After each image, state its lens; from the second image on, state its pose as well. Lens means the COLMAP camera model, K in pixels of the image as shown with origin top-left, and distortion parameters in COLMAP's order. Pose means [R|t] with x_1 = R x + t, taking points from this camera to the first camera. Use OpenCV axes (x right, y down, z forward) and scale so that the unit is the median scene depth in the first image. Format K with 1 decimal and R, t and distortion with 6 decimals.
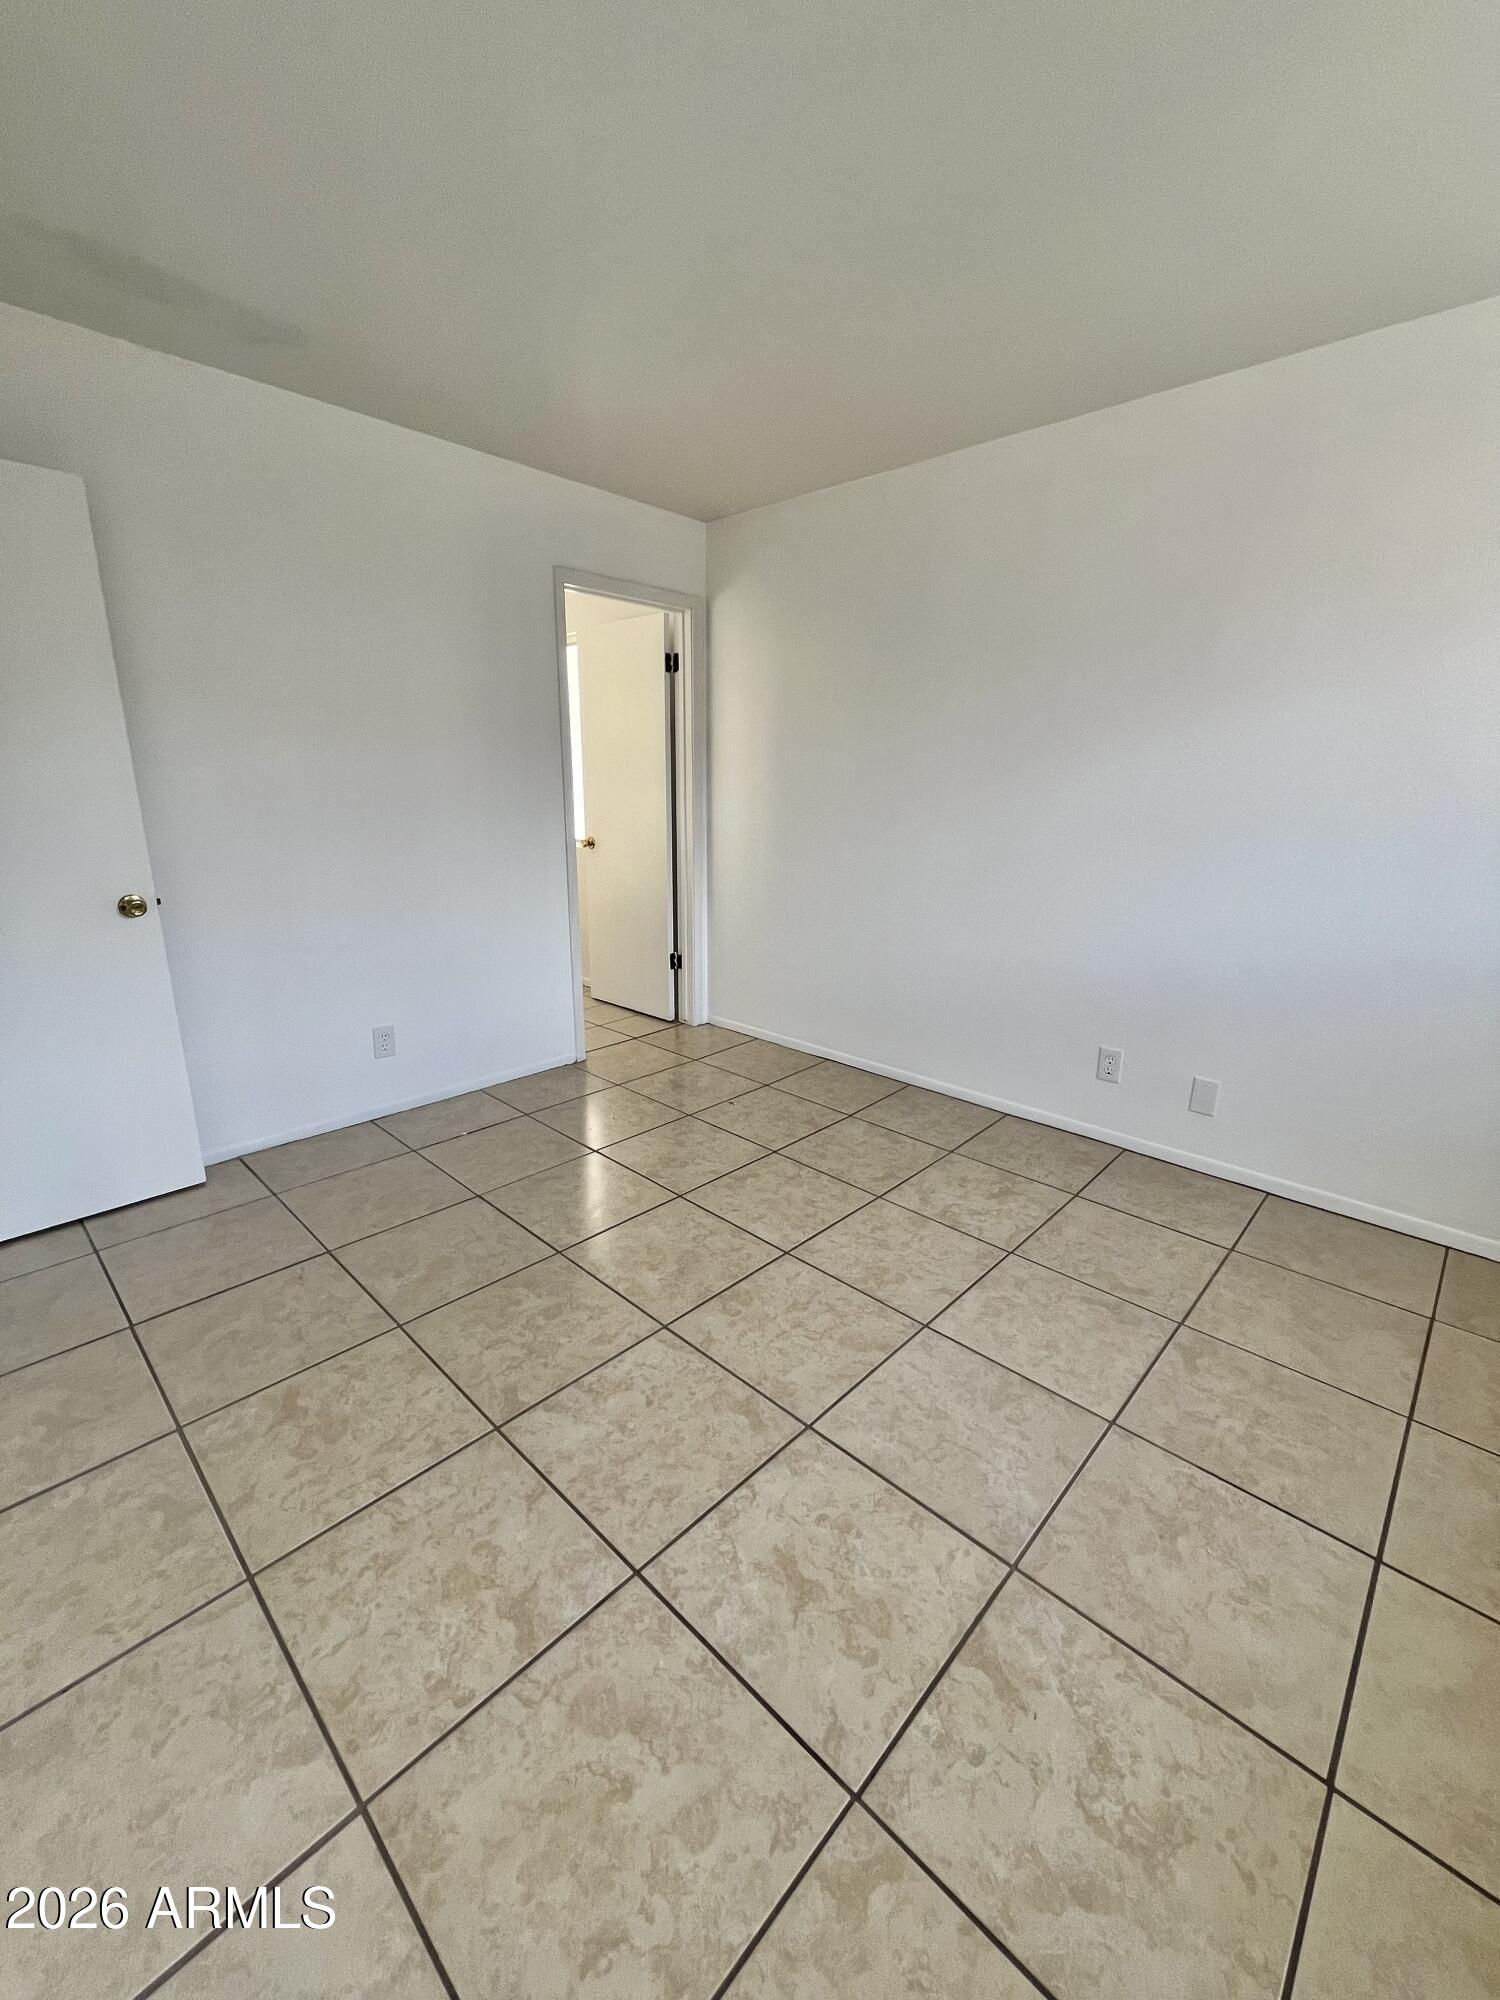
lens RADIAL K [[814.5, 0, 752.1], [0, 814.5, 993.7], [0, 0, 1]] dist [-0.006547, -0.001244]
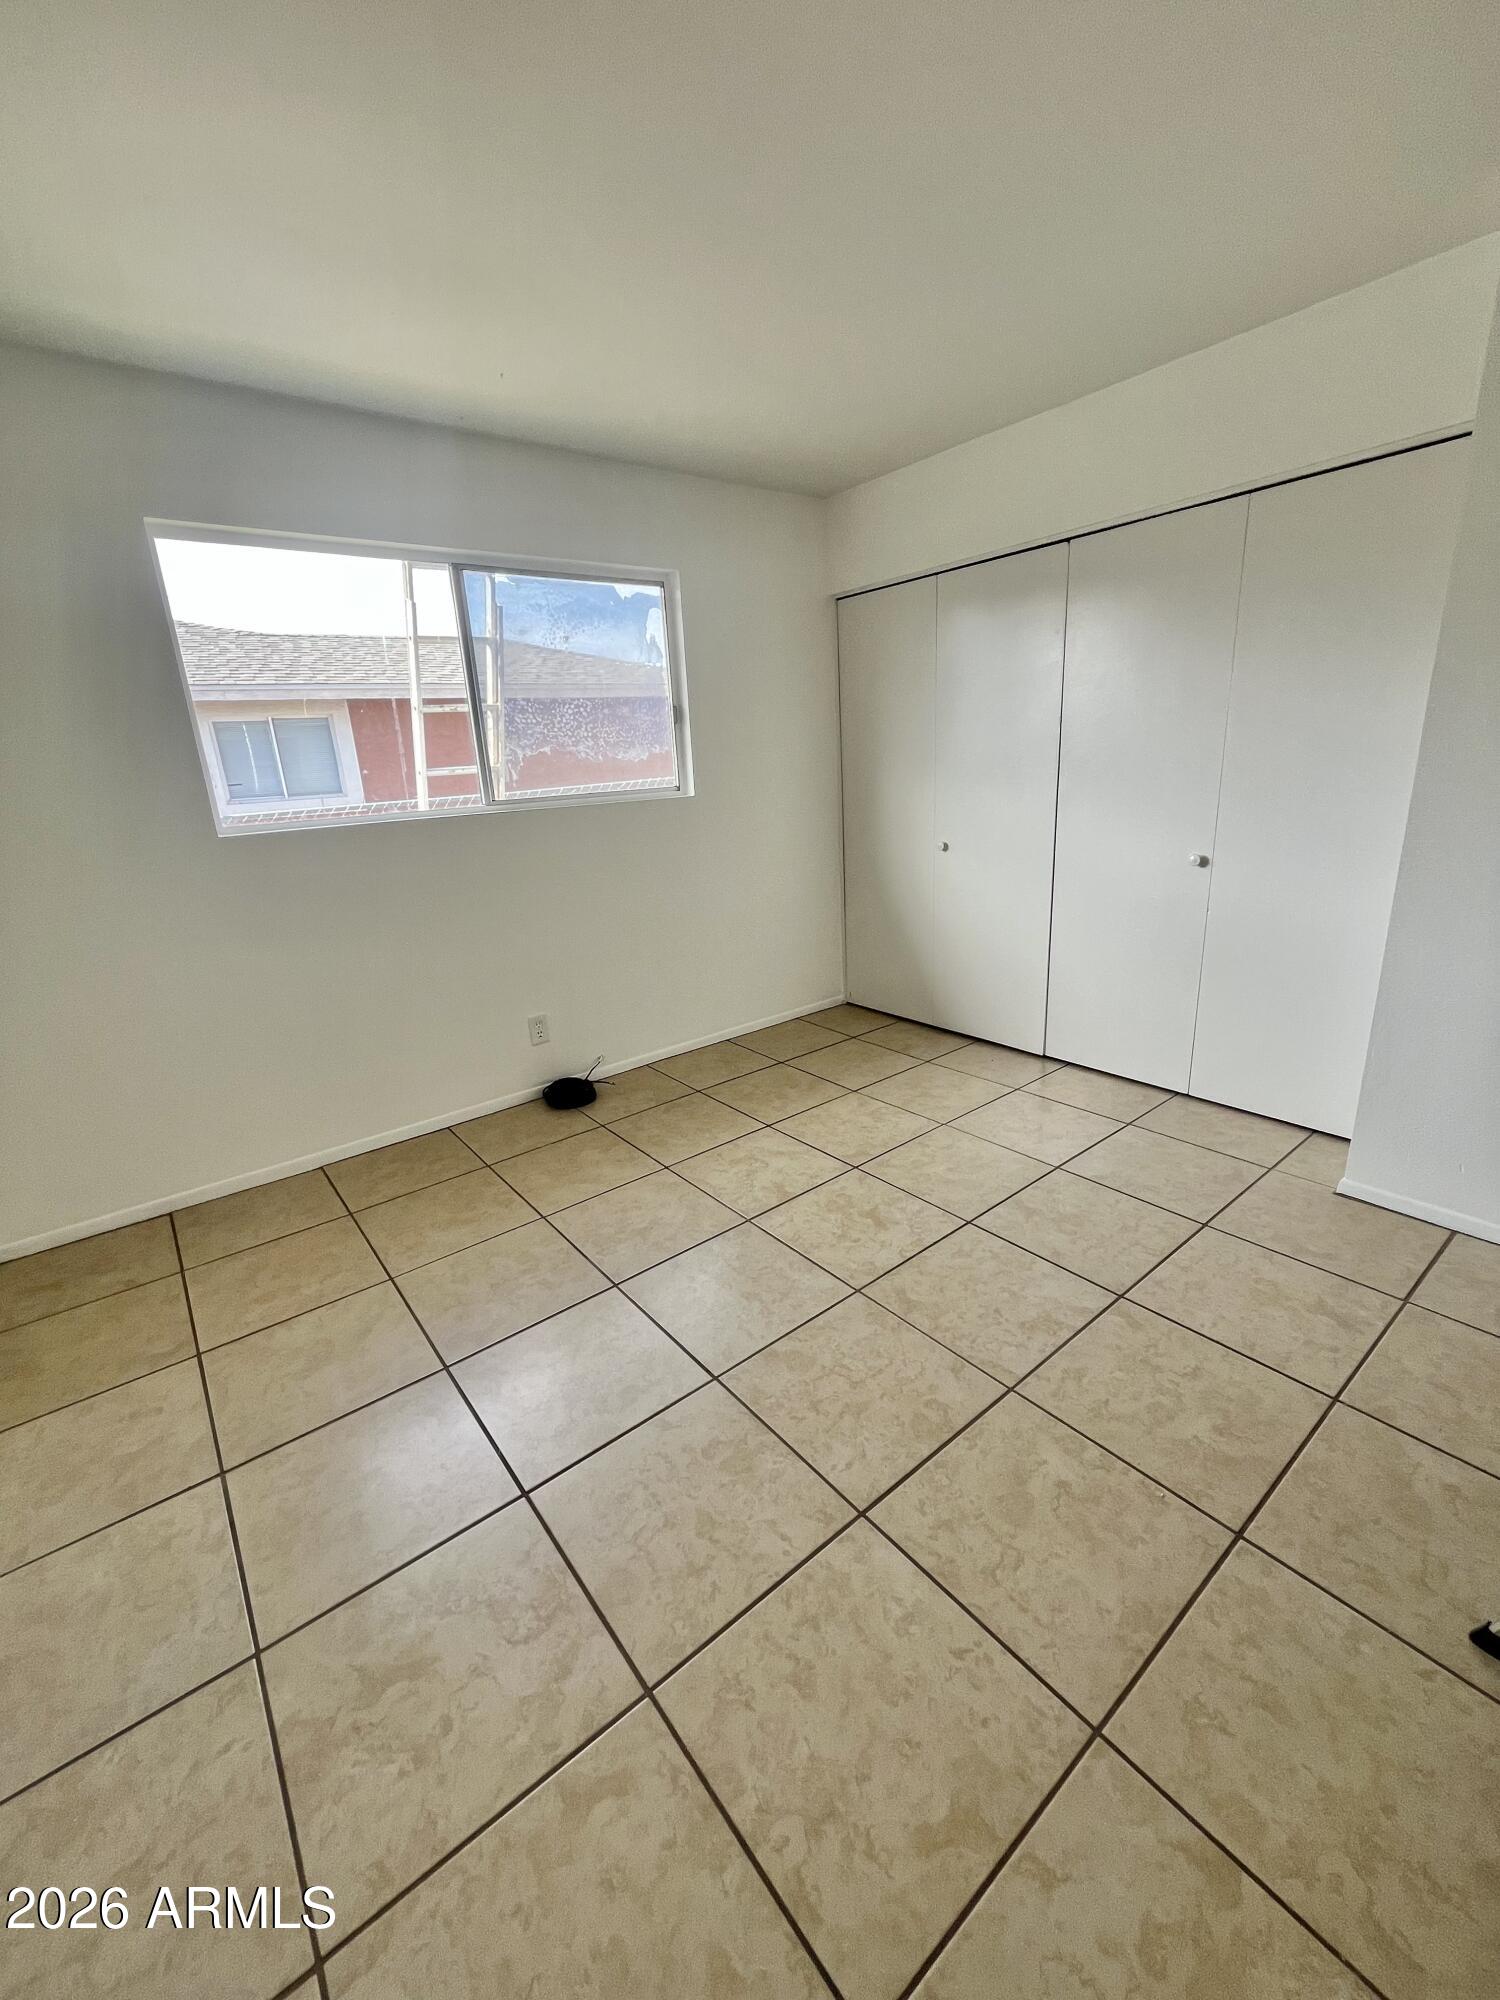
lens RADIAL K [[814.5, 0, 749.9], [0, 814.5, 999.2], [0, 0, 1]] dist [-0.006547, -0.001244]
pose [[-0.988538, 0.003451, 0.150934, 0.040615], [0.082661, 0.848942, 0.521981, -0.467238], [-0.126333, 0.528475, -0.839497, 1.694924]]
